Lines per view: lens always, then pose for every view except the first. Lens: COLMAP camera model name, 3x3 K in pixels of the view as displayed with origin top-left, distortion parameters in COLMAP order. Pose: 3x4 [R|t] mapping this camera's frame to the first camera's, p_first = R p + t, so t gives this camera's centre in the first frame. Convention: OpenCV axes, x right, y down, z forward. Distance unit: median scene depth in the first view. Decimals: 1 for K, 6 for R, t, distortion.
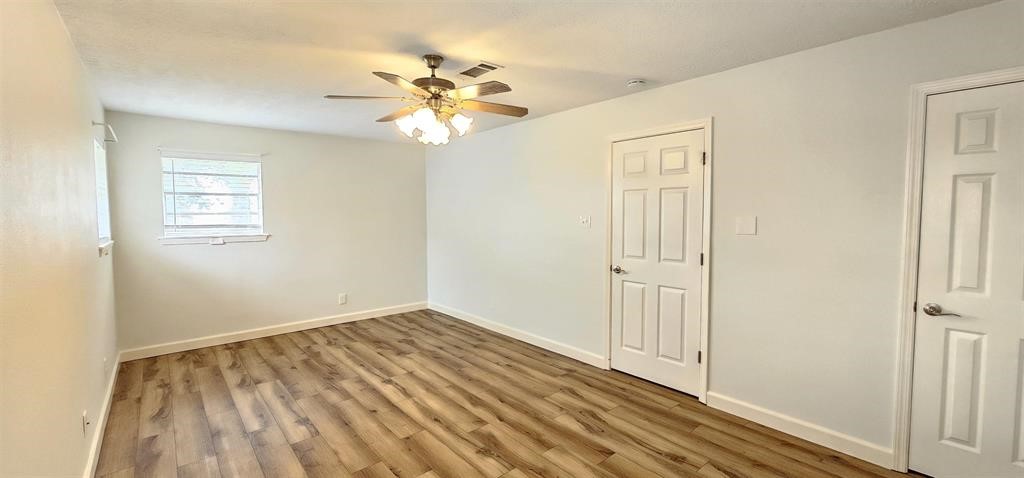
lens RADIAL K [[416.7, 0, 517.6], [0, 416.7, 234.9], [0, 0, 1]] dist [-0.000998, -0.000157]
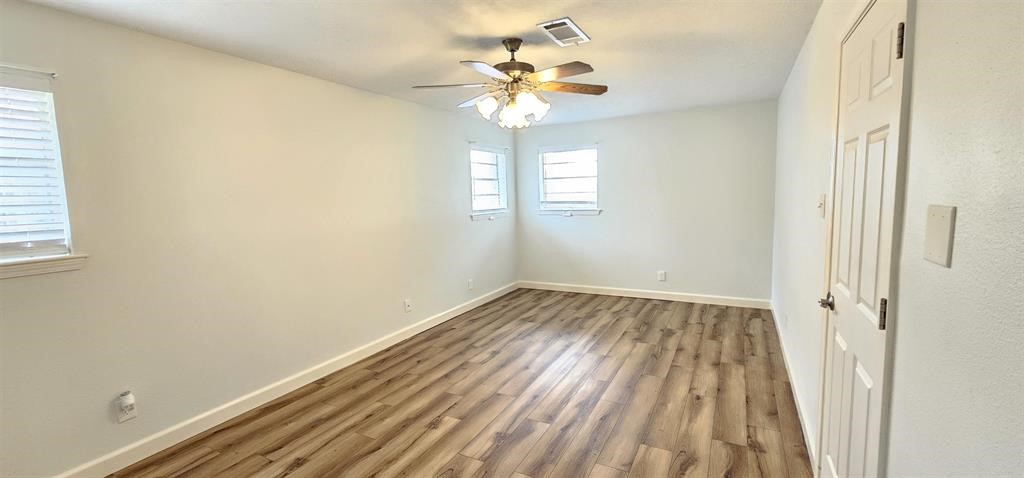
lens RADIAL K [[416.7, 0, 517.6], [0, 416.7, 234.9], [0, 0, 1]] dist [-0.000998, -0.000157]
pose [[0.363200, 0.086980, -0.927642, 0.577287], [-0.023968, 0.996176, 0.084022, -0.032558], [0.931403, -0.008283, 0.363896, 0.476910]]
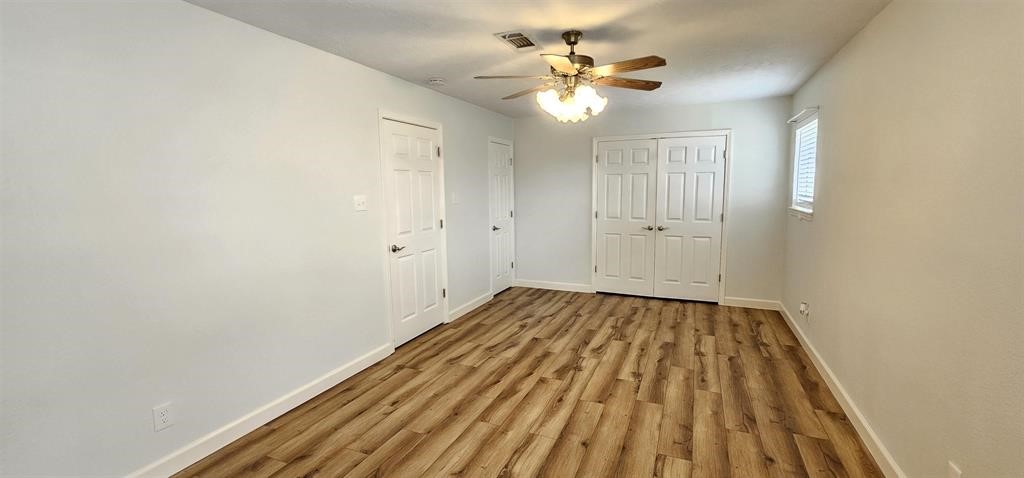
lens RADIAL K [[416.7, 0, 517.6], [0, 416.7, 234.9], [0, 0, 1]] dist [-0.000998, -0.000157]
pose [[-0.435717, -0.091471, 0.895424, -0.811697], [0.063590, 0.989209, 0.131994, -0.065311], [-0.897835, 0.114452, -0.425198, 1.190272]]
